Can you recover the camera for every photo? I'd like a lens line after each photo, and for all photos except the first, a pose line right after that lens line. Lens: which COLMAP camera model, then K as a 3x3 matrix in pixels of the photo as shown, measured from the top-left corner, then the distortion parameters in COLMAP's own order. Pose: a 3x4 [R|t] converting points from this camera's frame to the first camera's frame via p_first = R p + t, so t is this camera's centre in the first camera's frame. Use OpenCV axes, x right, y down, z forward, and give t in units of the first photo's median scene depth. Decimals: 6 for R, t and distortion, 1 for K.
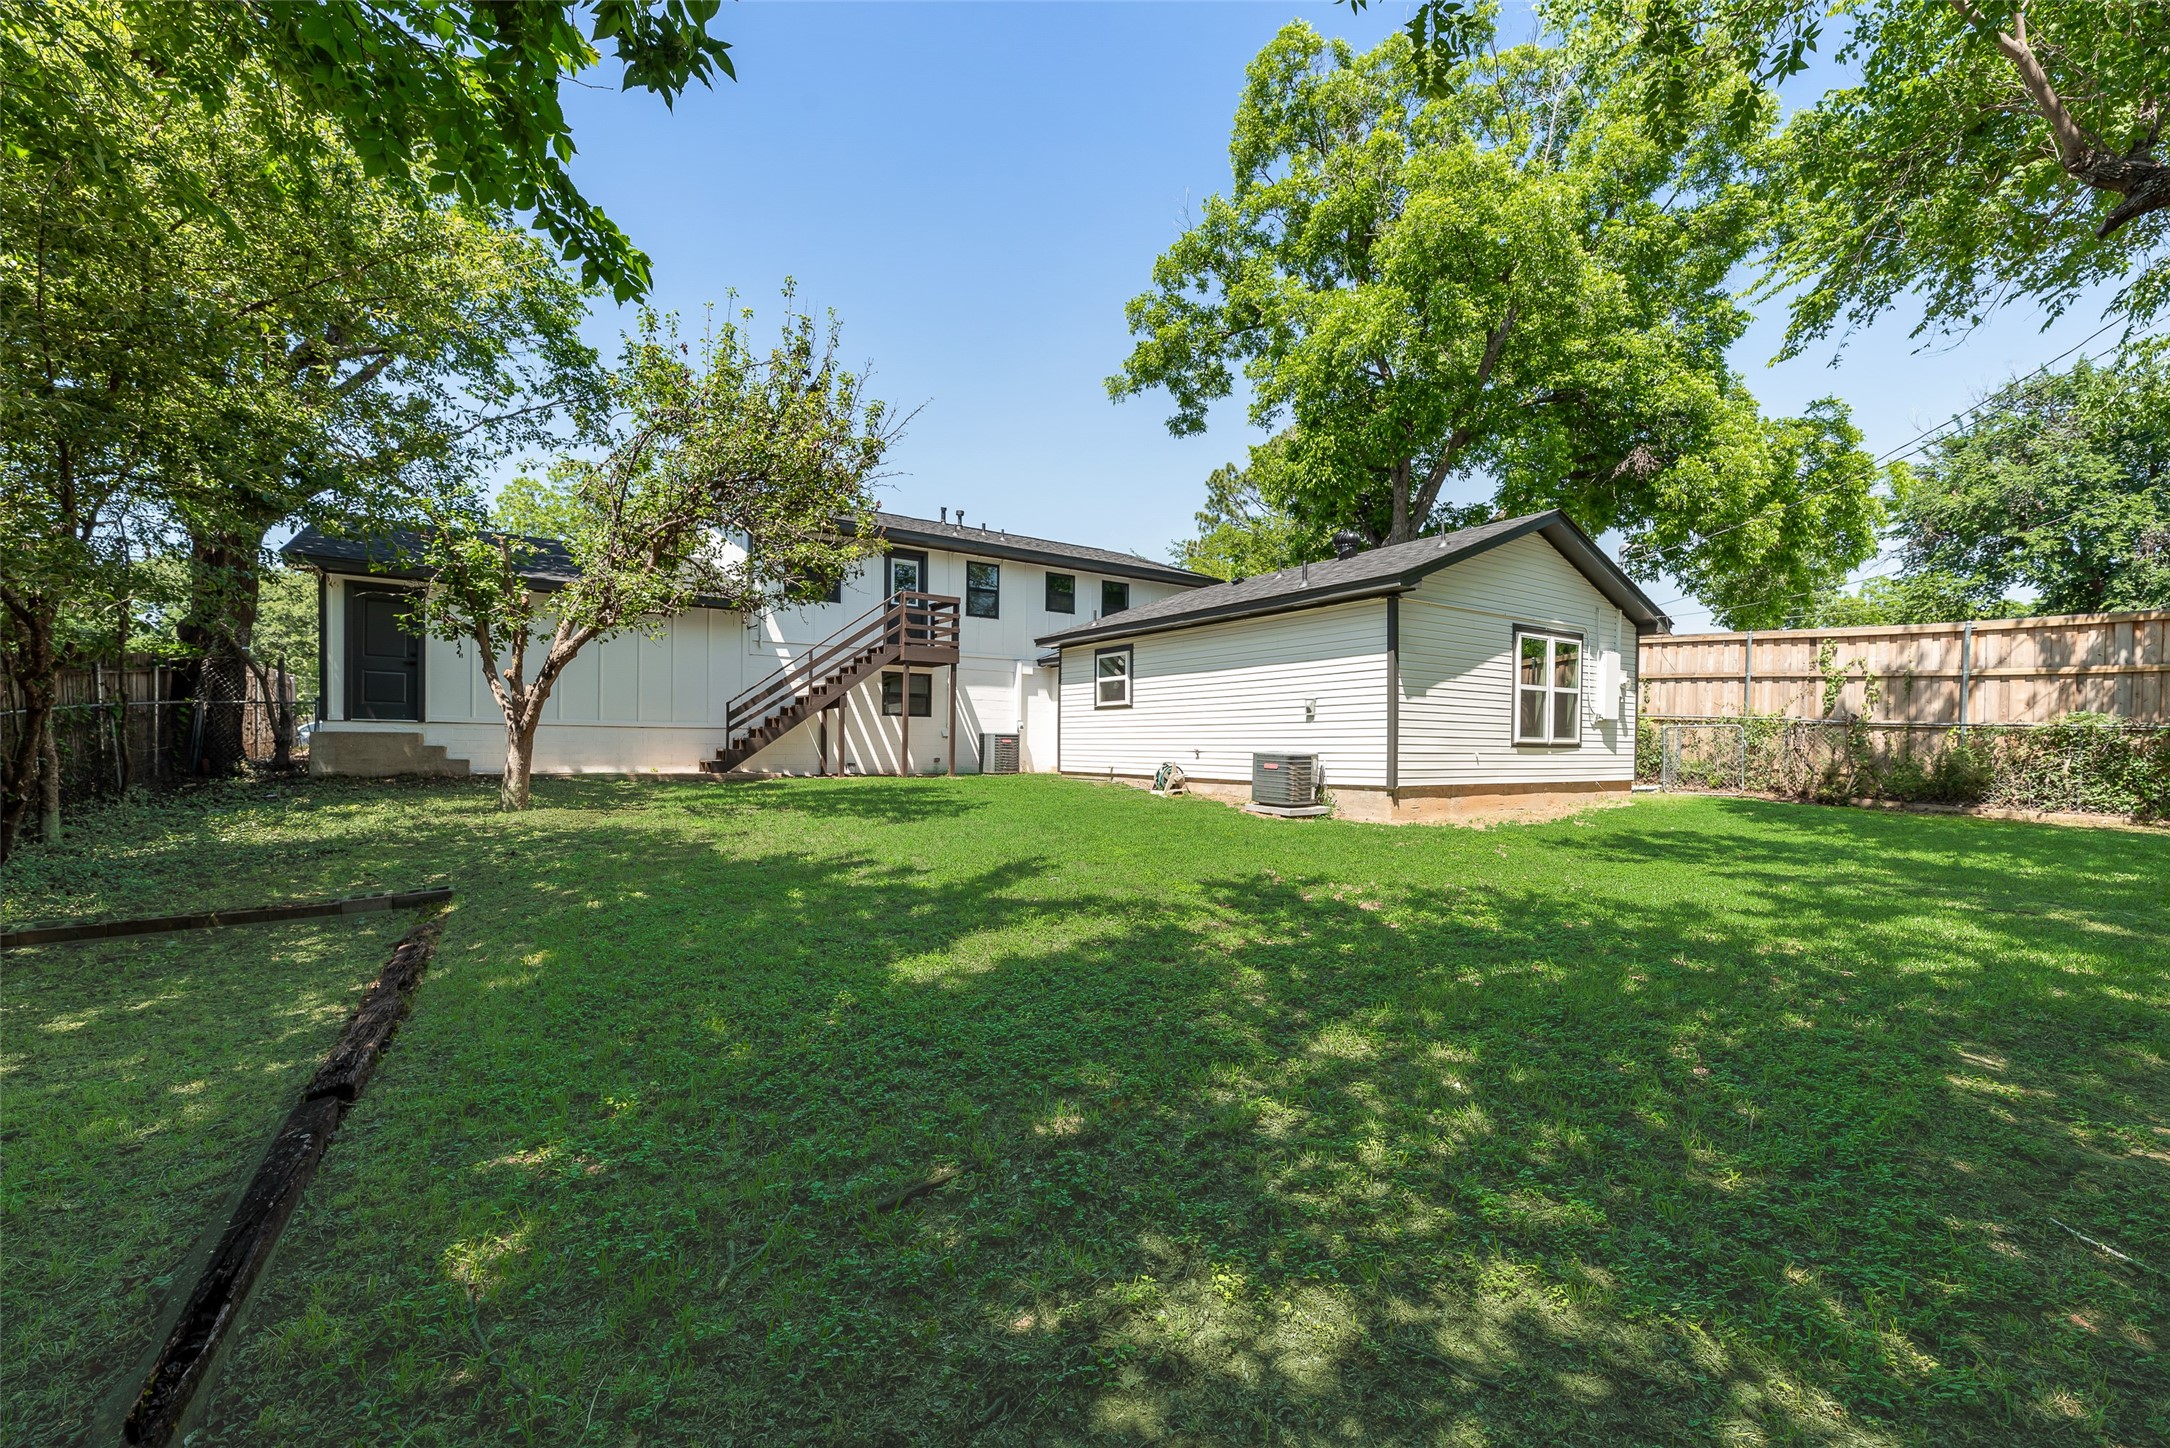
lens RADIAL K [[864.0, 0, 1088.4], [0, 864.0, 734.0], [0, 0, 1]] dist [0.001072, 0.000079]
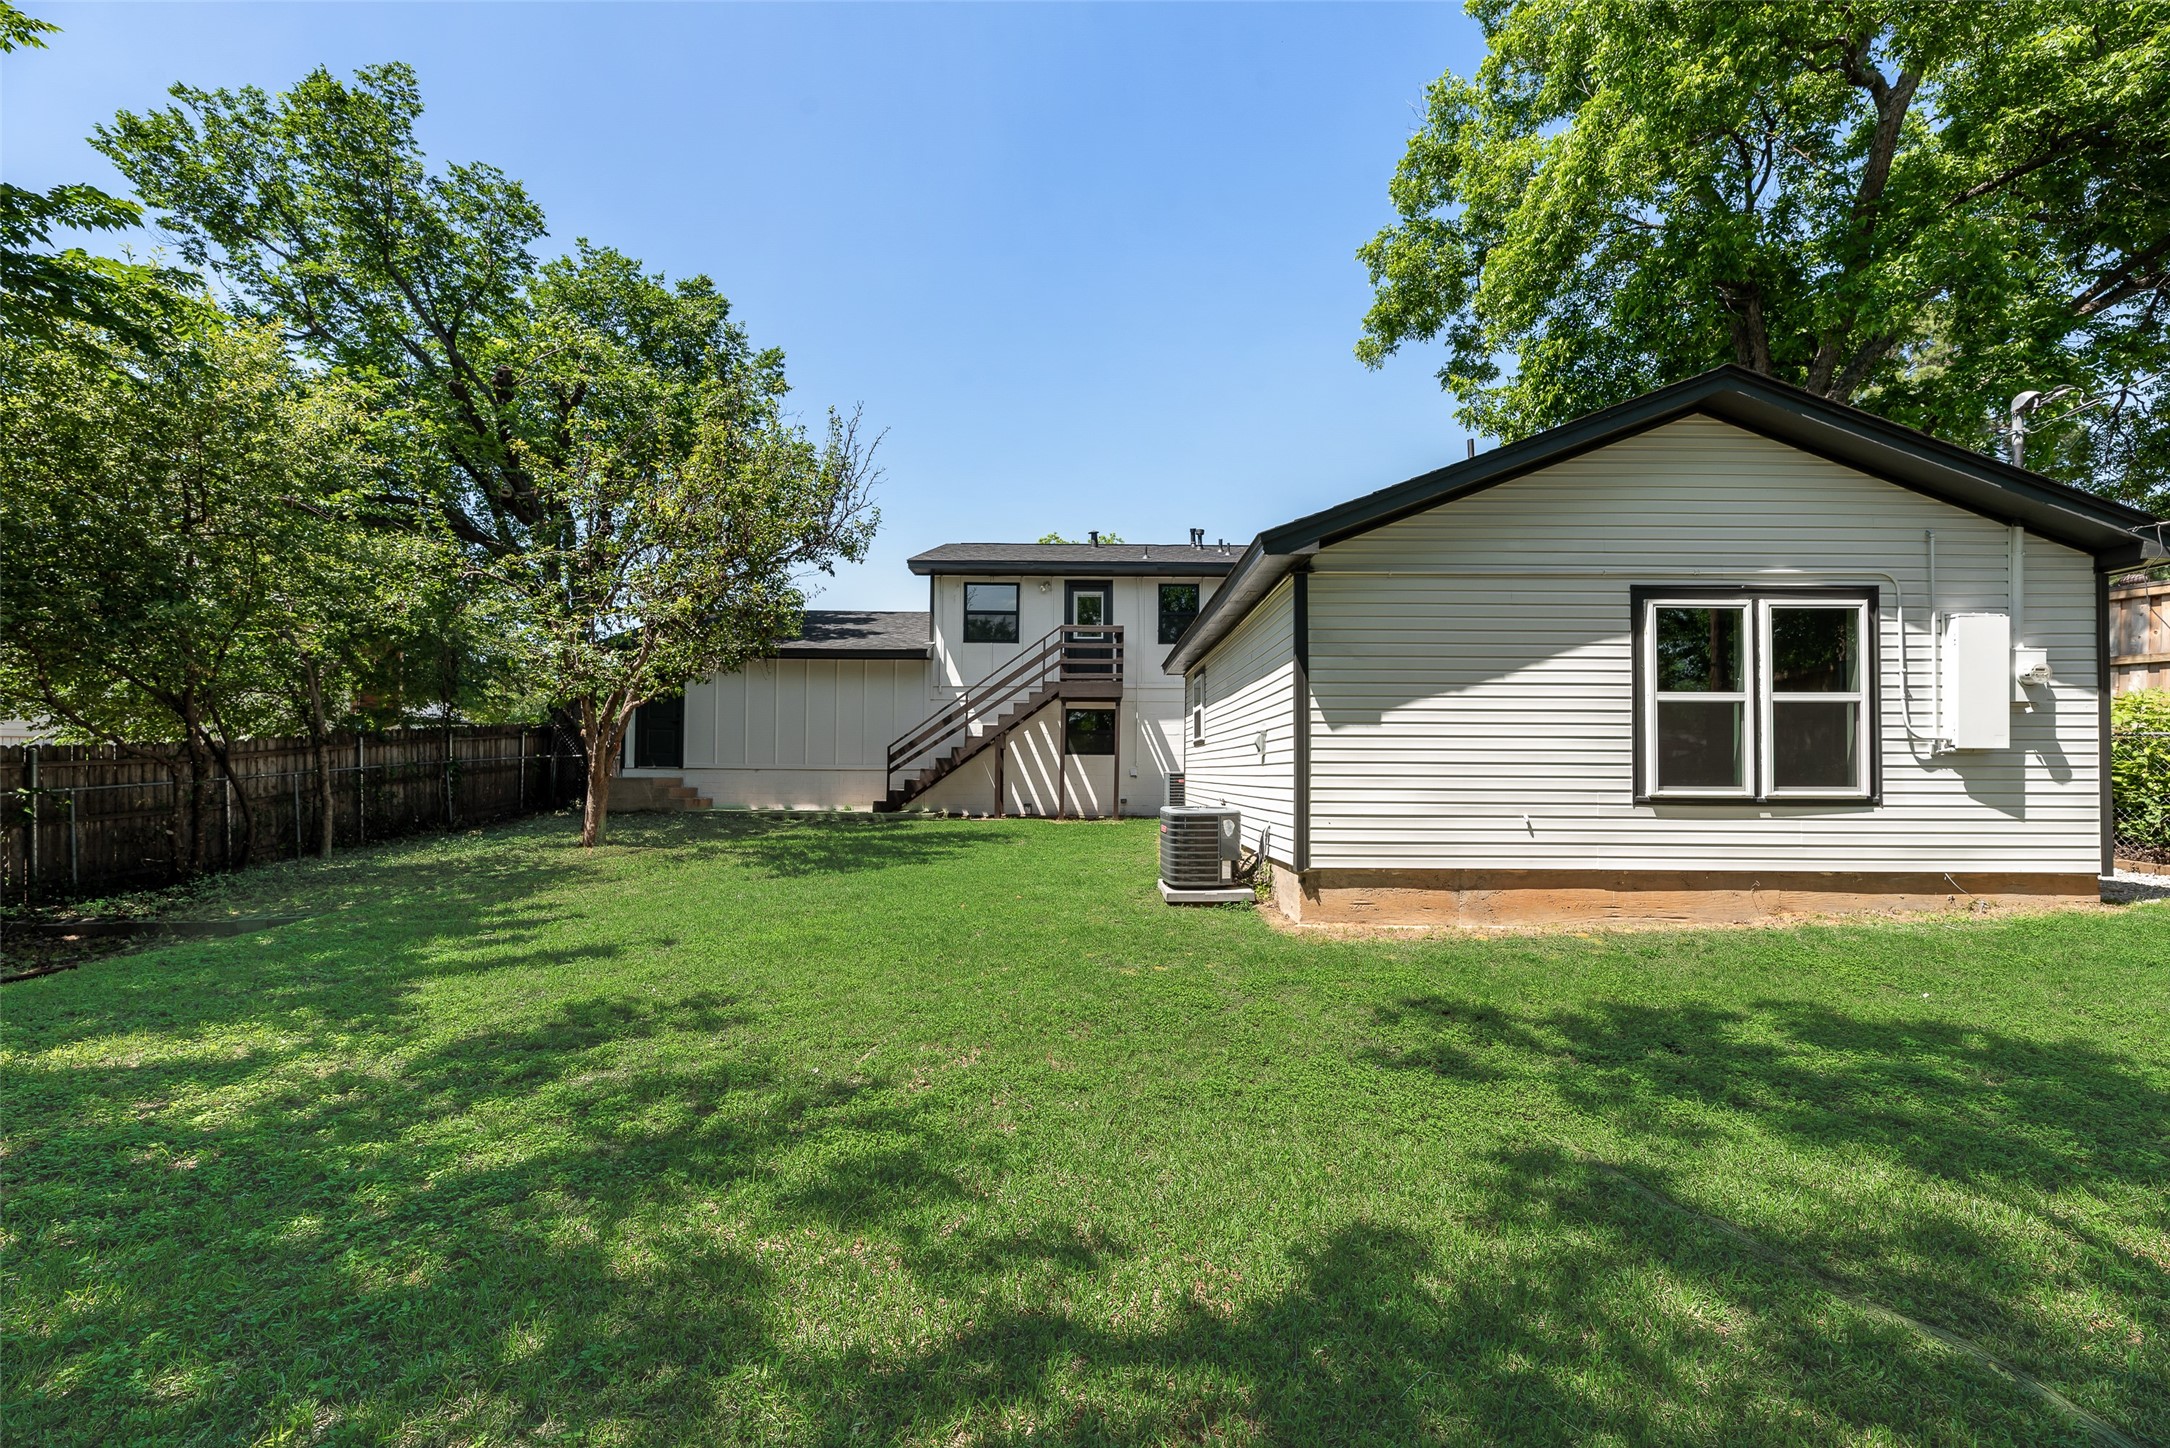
lens RADIAL K [[864.0, 0, 1085.9], [0, 864.0, 732.5], [0, 0, 1]] dist [0.001072, 0.000079]
pose [[0.834386, -0.030183, -0.550353, 0.422655], [0.010319, 0.999180, -0.039154, -0.011498], [0.551083, 0.026990, 0.834014, 0.281527]]
